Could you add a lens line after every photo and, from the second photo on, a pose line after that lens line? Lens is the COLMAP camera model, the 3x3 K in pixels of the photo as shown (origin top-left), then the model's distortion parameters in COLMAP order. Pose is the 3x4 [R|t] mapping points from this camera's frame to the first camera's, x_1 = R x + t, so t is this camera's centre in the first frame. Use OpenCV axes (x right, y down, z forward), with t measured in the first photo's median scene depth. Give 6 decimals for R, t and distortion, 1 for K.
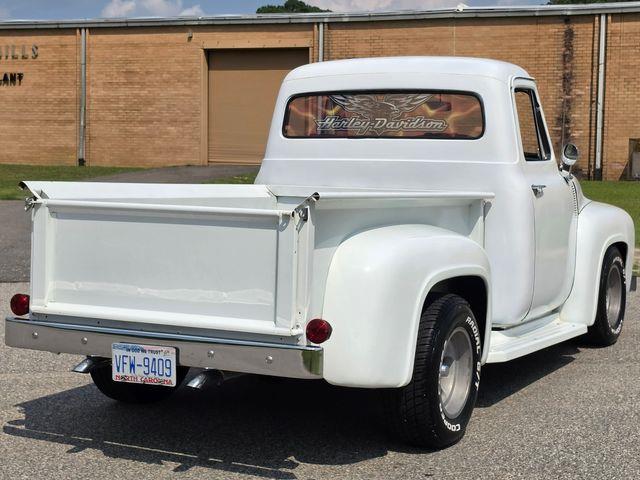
lens RADIAL K [[1102.7, 0, 340.6], [0, 1102.7, 242.1], [0, 0, 1]] dist [0.088960, 0.000000]
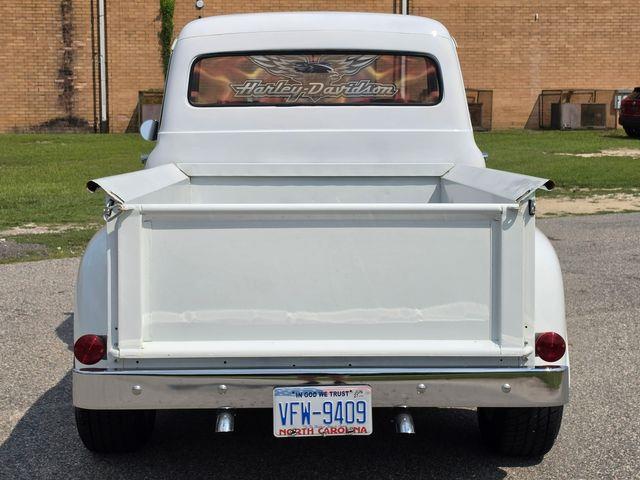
lens RADIAL K [[1102.7, 0, 296.1], [0, 1102.7, 213.2], [0, 0, 1]] dist [0.088960, 0.000000]
pose [[0.898630, -0.059511, 0.434652, -0.355858], [0.051523, 0.998217, 0.030150, -0.035326], [-0.435671, -0.004699, 0.900094, 0.214423]]
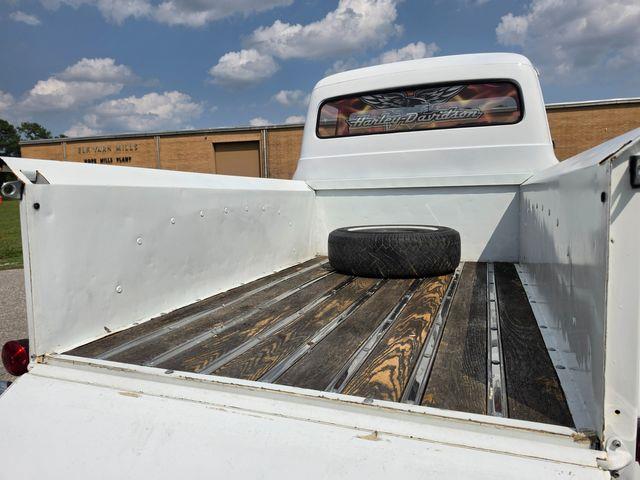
lens RADIAL K [[446.5, 0, 311.3], [0, 446.5, 235.9], [0, 0, 1]] dist [0.022587, -0.035414]
pose [[0.995101, -0.052149, 0.083987, -0.103842], [0.049936, 0.998353, 0.028241, -0.007729], [-0.085321, -0.023908, 0.996067, 0.551598]]
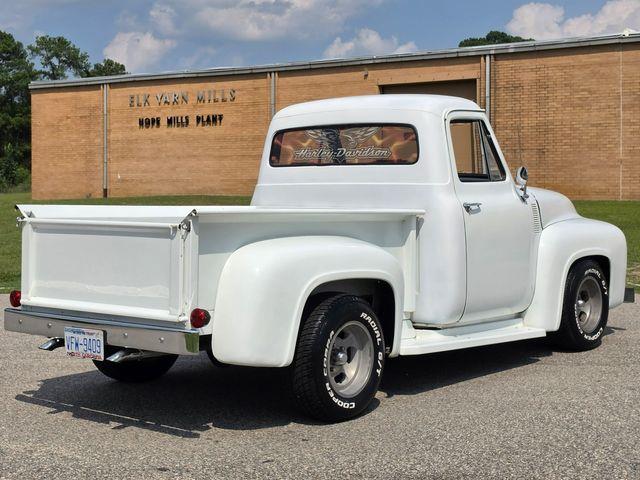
lens RADIAL K [[1058.6, 0, 268.5], [0, 1058.6, 218.1], [0, 0, 1]] dist [0.093276, 0.000000]
pose [[0.965947, -0.011200, -0.258499, 0.247430], [-0.000779, 0.998932, -0.046191, 0.014349], [0.258741, 0.044819, 0.964906, -0.108087]]
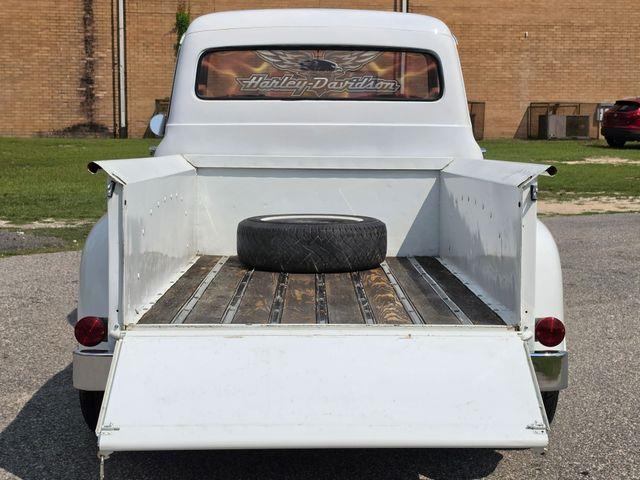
lens RADIAL K [[1018.2, 0, 319.1], [0, 1018.2, 235.0], [0, 0, 1]] dist [0.072299, 0.000000]
pose [[0.891677, -0.059665, 0.448723, -0.336969], [0.041986, 0.997903, 0.049256, -0.024609], [-0.450721, -0.025080, 0.892312, 0.250920]]
